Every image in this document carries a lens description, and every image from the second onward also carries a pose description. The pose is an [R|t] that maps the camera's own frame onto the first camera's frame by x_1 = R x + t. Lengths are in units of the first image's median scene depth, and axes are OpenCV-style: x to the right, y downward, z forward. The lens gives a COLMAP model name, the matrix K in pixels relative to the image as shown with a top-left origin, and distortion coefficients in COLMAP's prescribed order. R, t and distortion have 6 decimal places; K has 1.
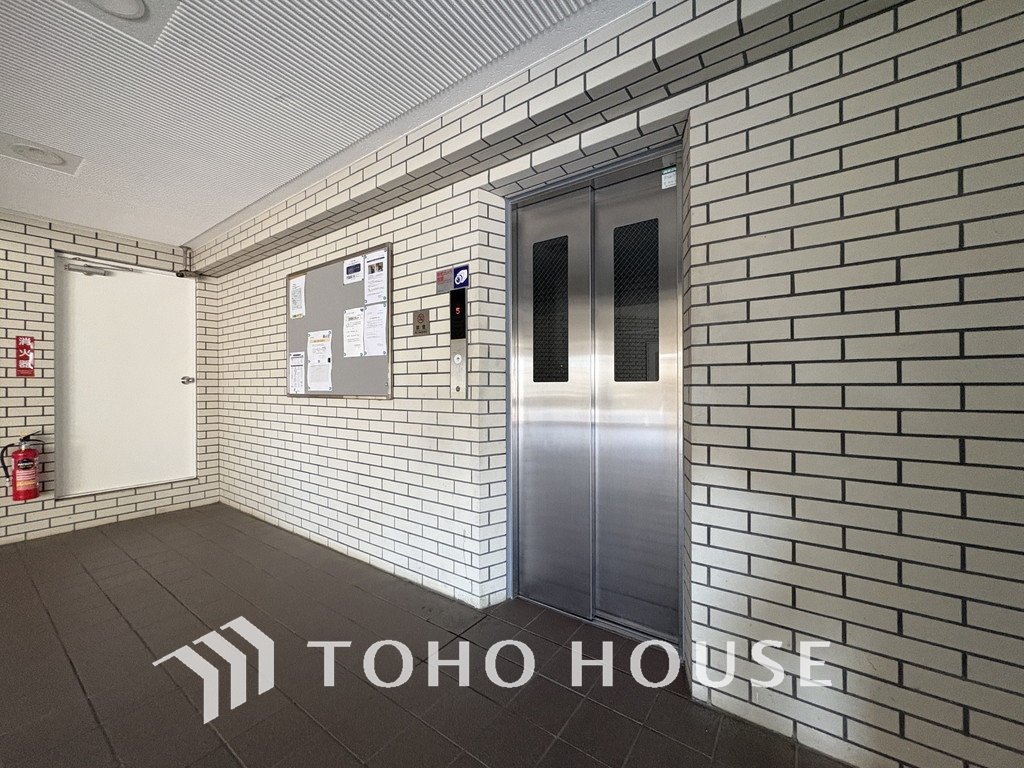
lens RADIAL K [[407.3, 0, 514.3], [0, 407.3, 384.0], [0, 0, 1]] dist [-0.000075, 0.000405]
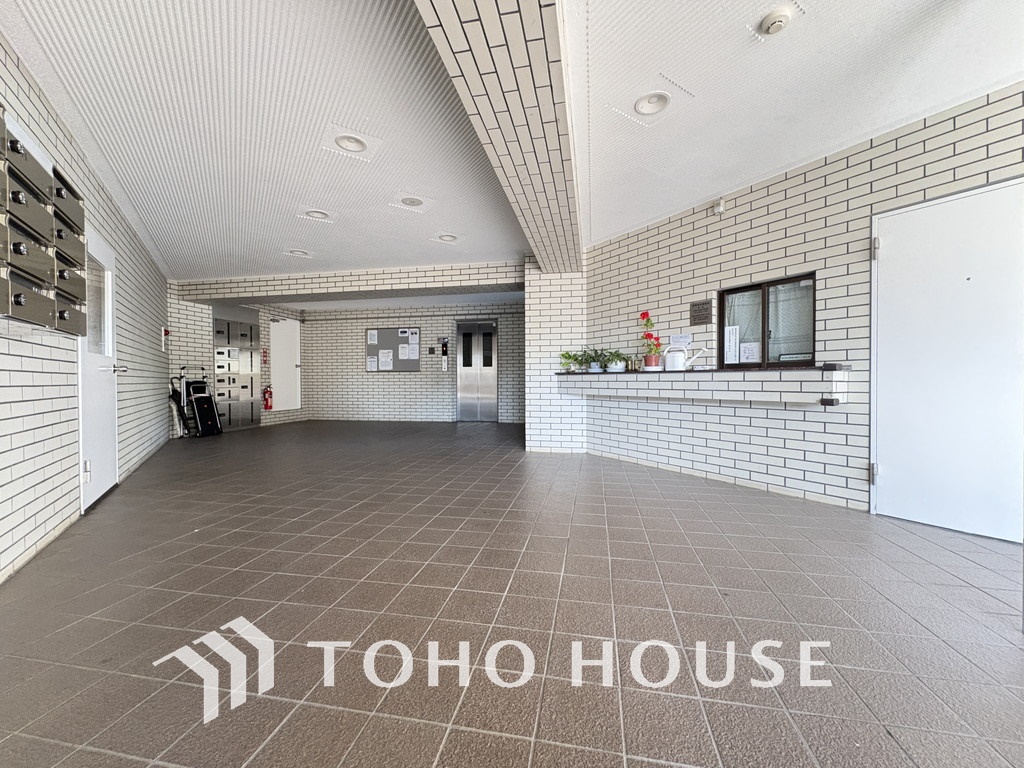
lens RADIAL K [[407.3, 0, 514.3], [0, 407.3, 384.0], [0, 0, 1]] dist [-0.000075, 0.000405]
pose [[0.914621, -0.003498, 0.404296, -0.849607], [-0.000789, 0.999945, 0.010437, 0.092085], [-0.404311, -0.009865, 0.914569, -2.200592]]
